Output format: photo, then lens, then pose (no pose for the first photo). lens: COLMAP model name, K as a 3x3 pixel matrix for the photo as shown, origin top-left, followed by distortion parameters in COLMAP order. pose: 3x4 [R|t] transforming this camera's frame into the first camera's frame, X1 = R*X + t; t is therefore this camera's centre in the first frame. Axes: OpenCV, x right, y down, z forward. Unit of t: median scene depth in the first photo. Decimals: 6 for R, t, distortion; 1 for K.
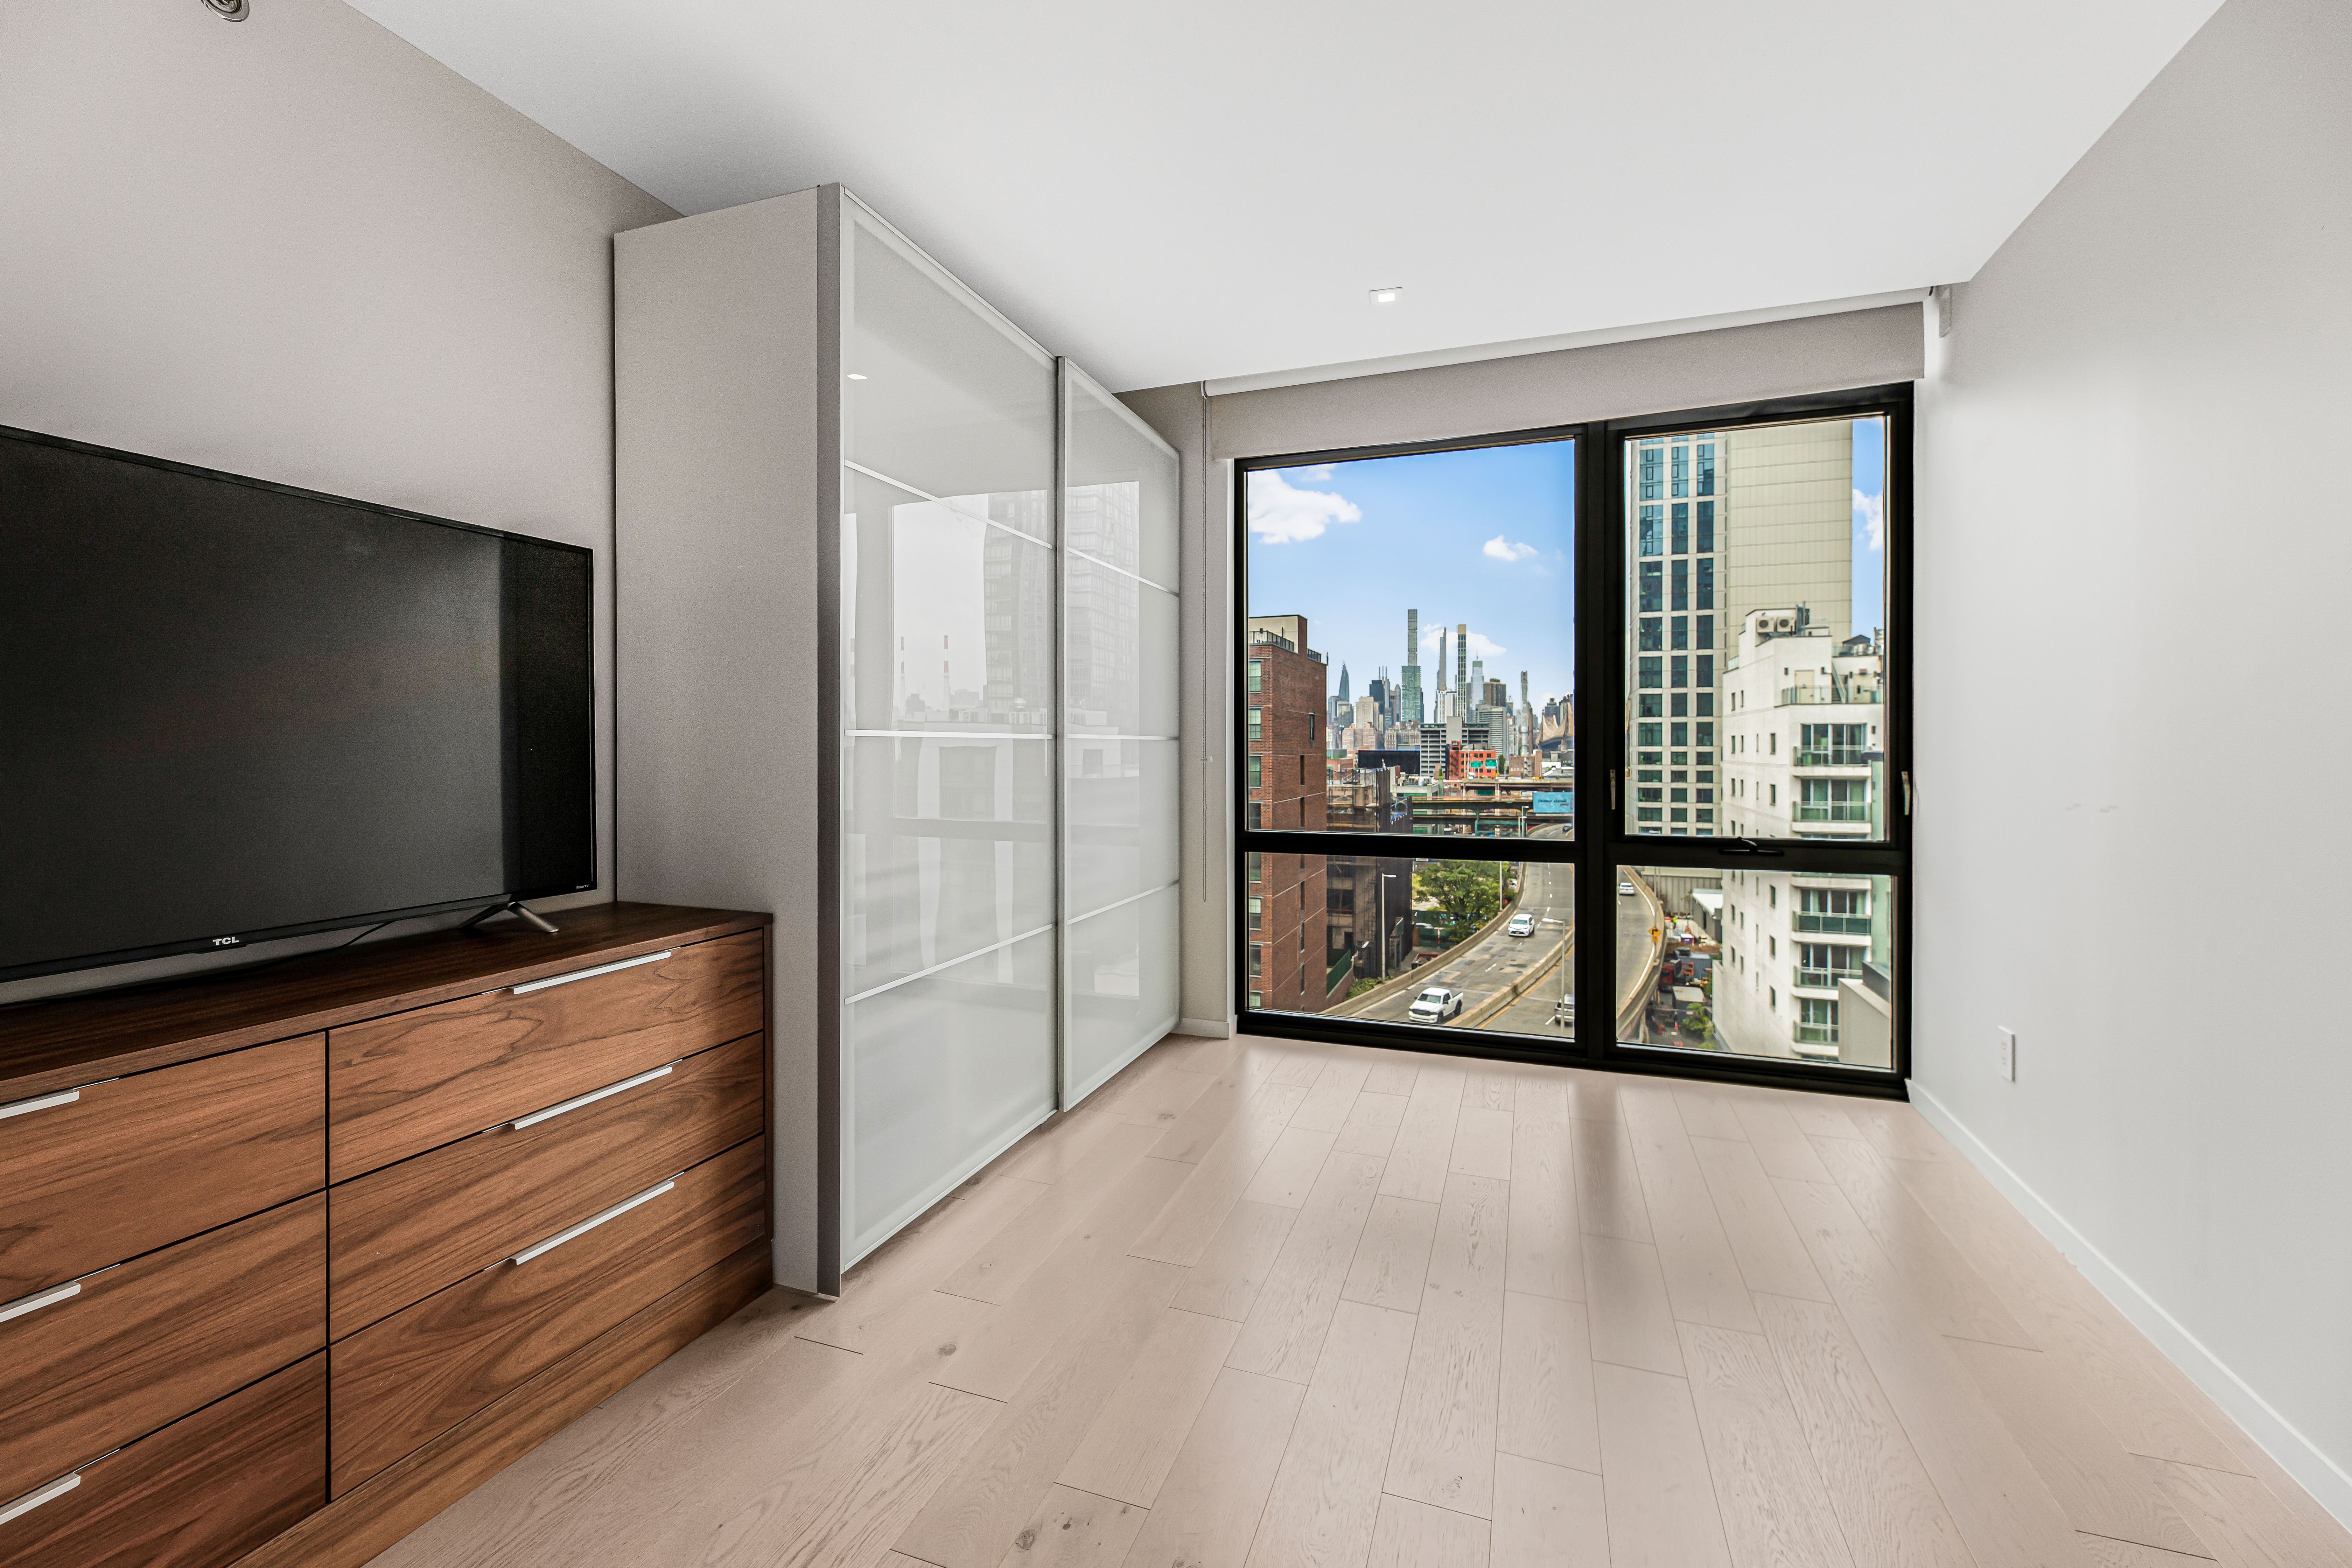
lens RADIAL K [[965.6, 0, 1198.7], [0, 965.6, 759.5], [0, 0, 1]] dist [0.005168, 0.000440]
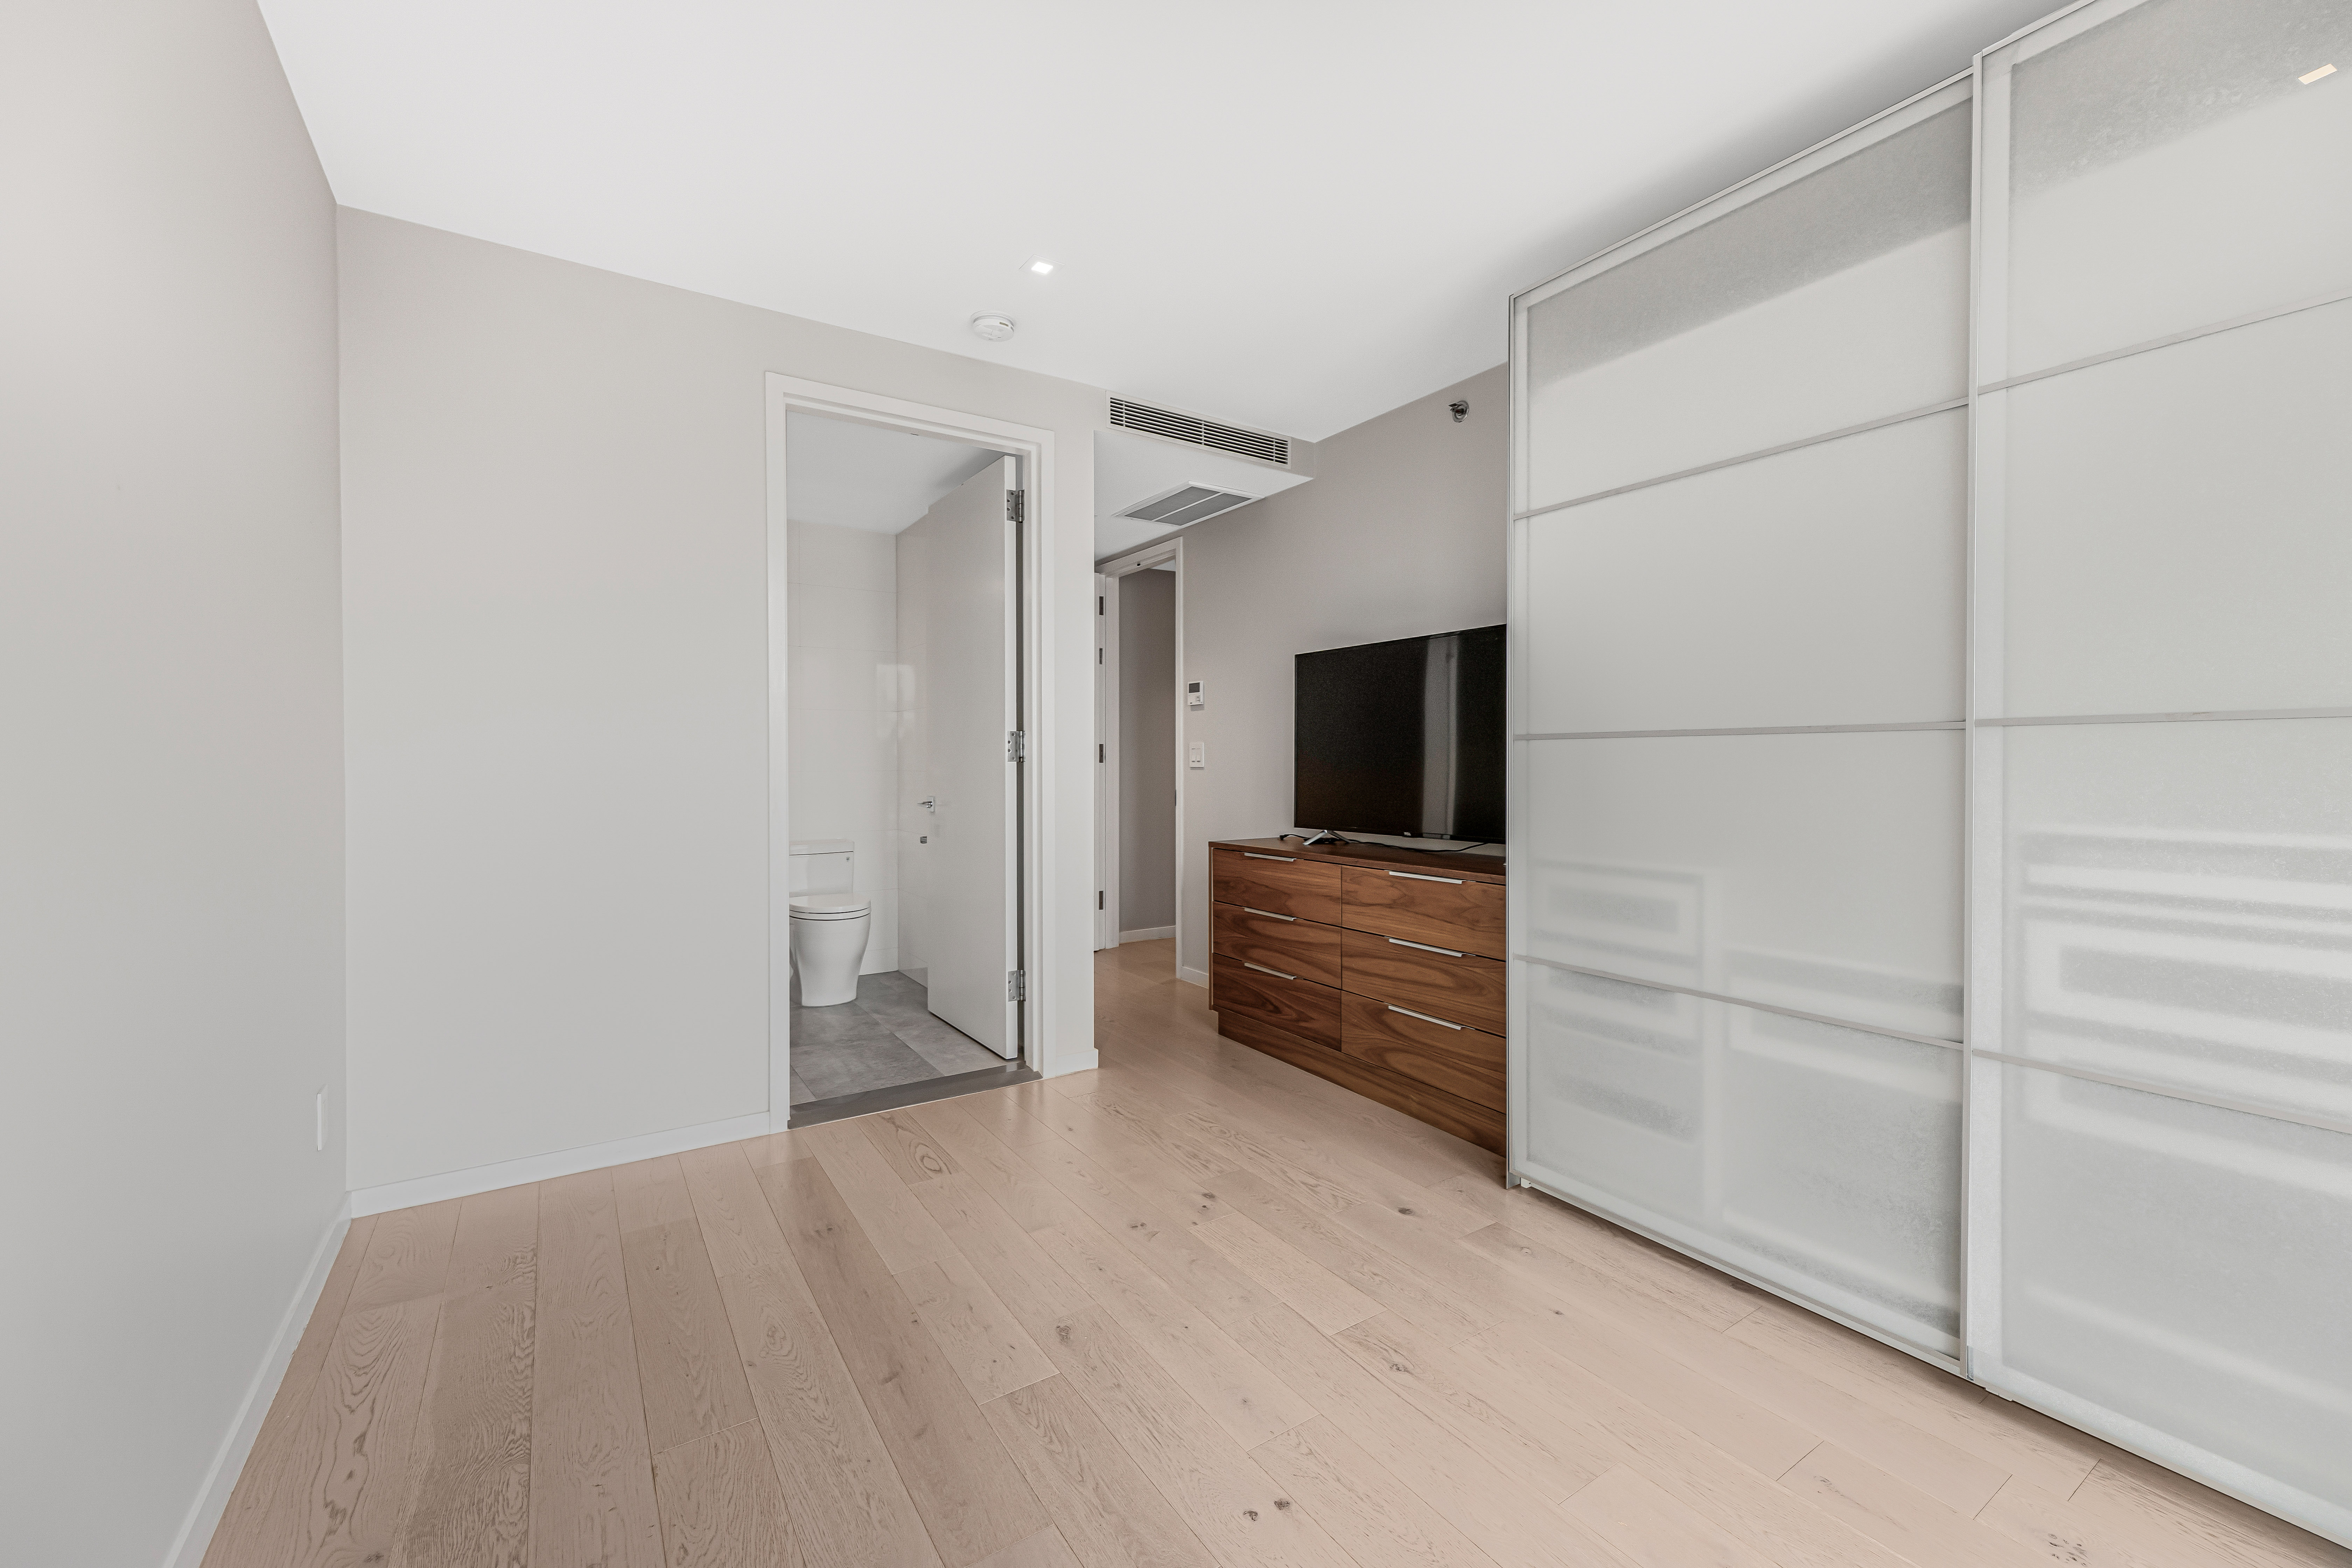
lens RADIAL K [[965.6, 0, 1166.5], [0, 965.6, 783.3], [0, 0, 1]] dist [0.005168, 0.000440]
pose [[-0.617799, 0.012120, -0.786242, 1.206450], [-0.011828, 0.999625, 0.024703, 0.007963], [0.786247, 0.024561, -0.617424, 1.940357]]
